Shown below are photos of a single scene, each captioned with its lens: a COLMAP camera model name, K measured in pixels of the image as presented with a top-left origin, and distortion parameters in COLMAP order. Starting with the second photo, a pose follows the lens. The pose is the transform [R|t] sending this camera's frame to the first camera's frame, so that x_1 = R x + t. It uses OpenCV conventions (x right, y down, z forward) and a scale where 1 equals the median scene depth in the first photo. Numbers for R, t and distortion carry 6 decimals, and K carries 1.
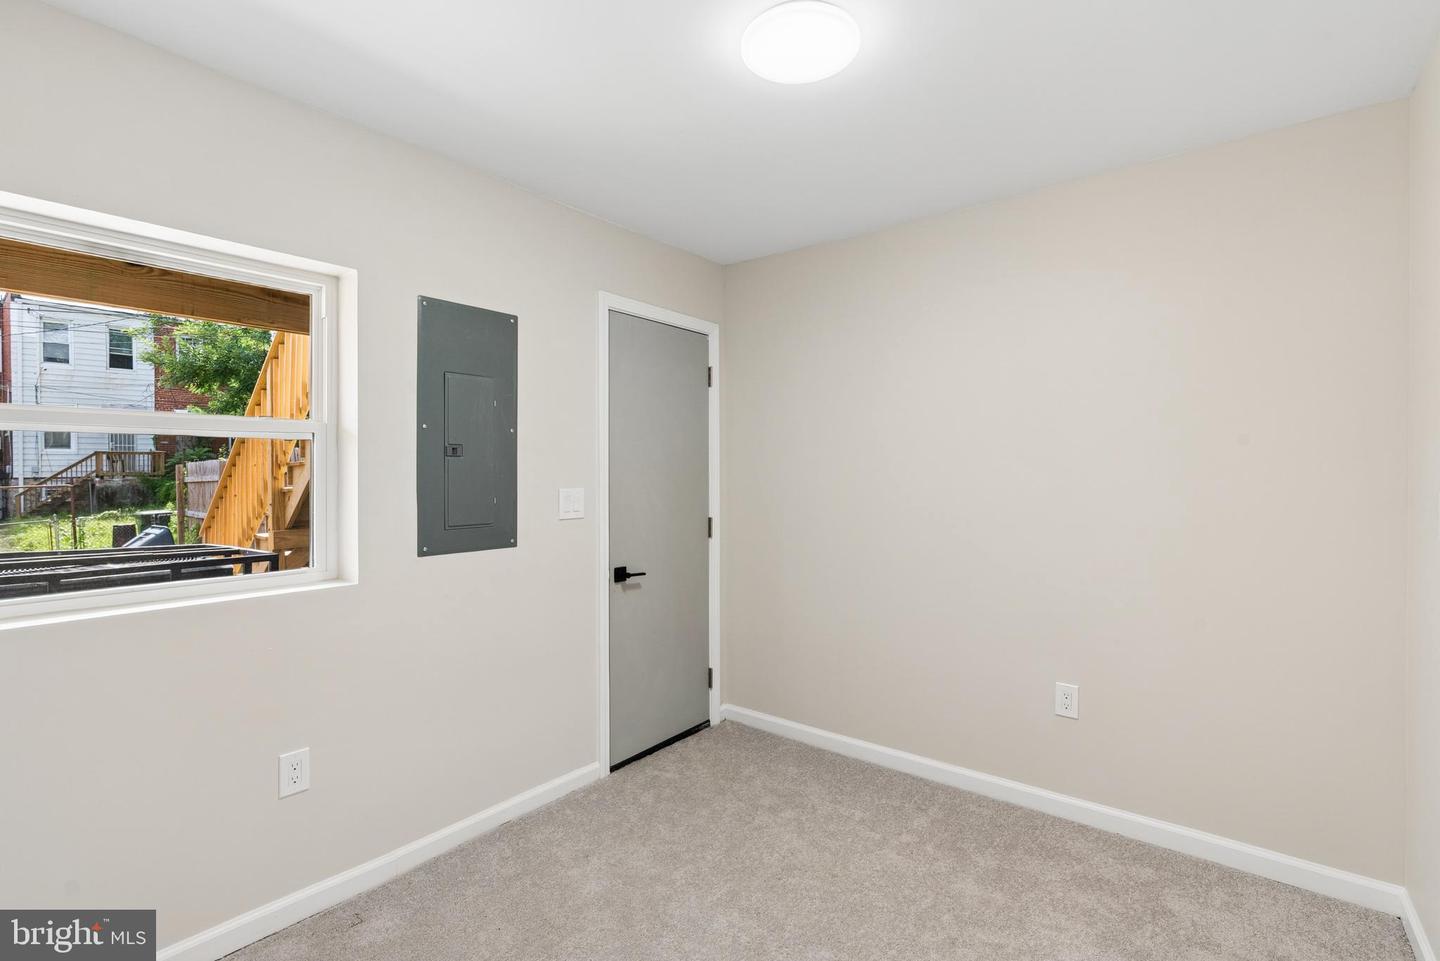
lens RADIAL K [[653.8, 0, 721.6], [0, 653.8, 477.2], [0, 0, 1]] dist [-0.003197, 0.001529]
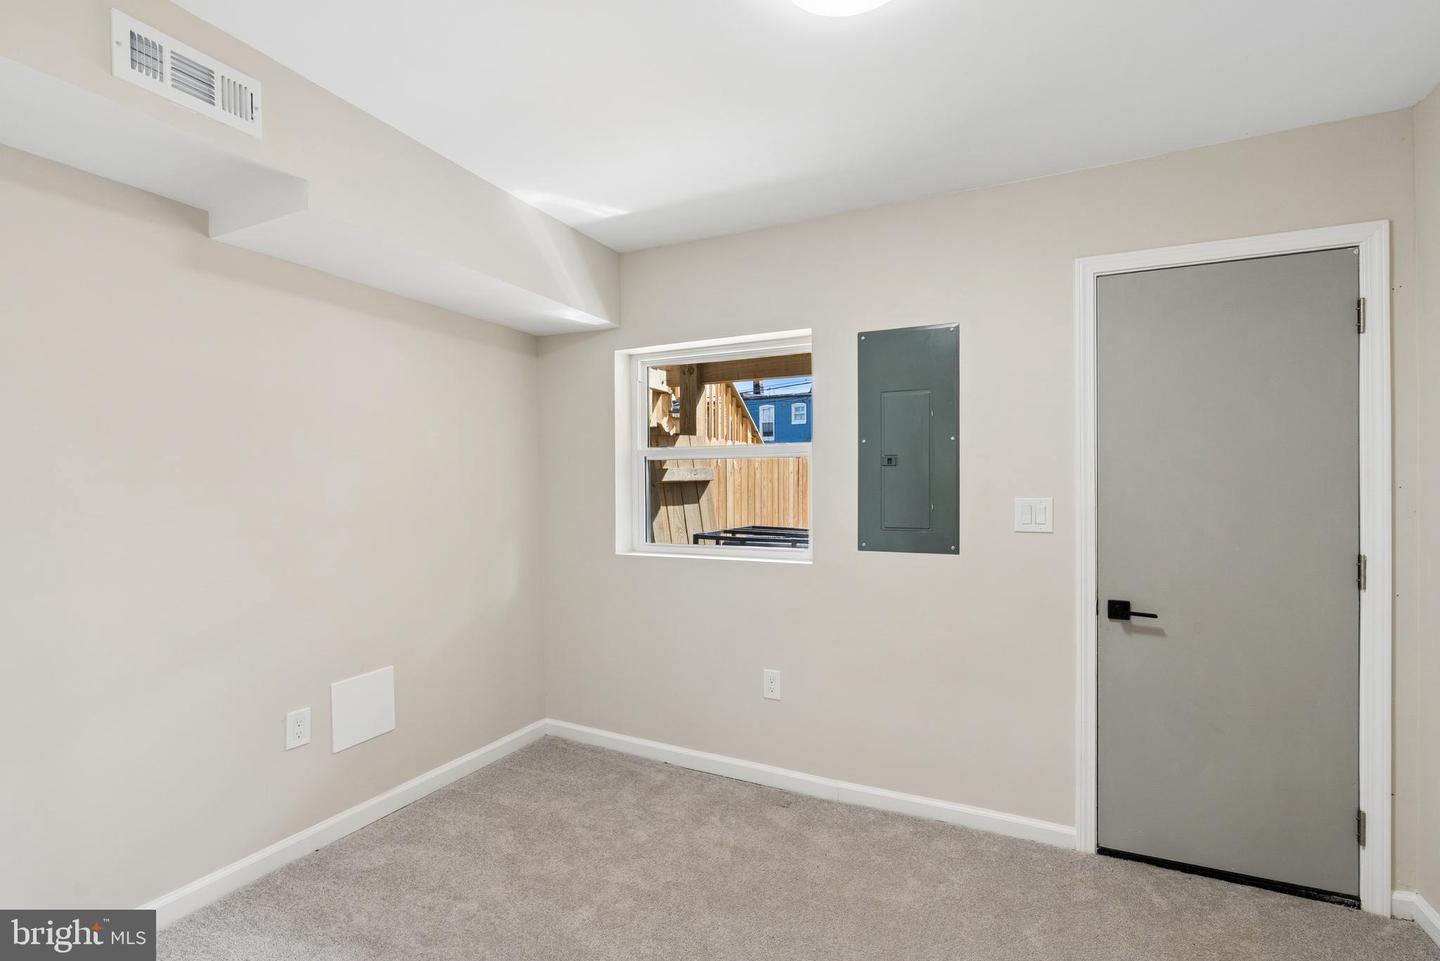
lens RADIAL K [[653.8, 0, 720.8], [0, 653.8, 479.8], [0, 0, 1]] dist [-0.003197, 0.001529]
pose [[0.238783, 0.008922, -0.971032, 0.565171], [0.000090, 0.999958, 0.009210, -0.016318], [0.971073, -0.002287, 0.238772, 0.410714]]
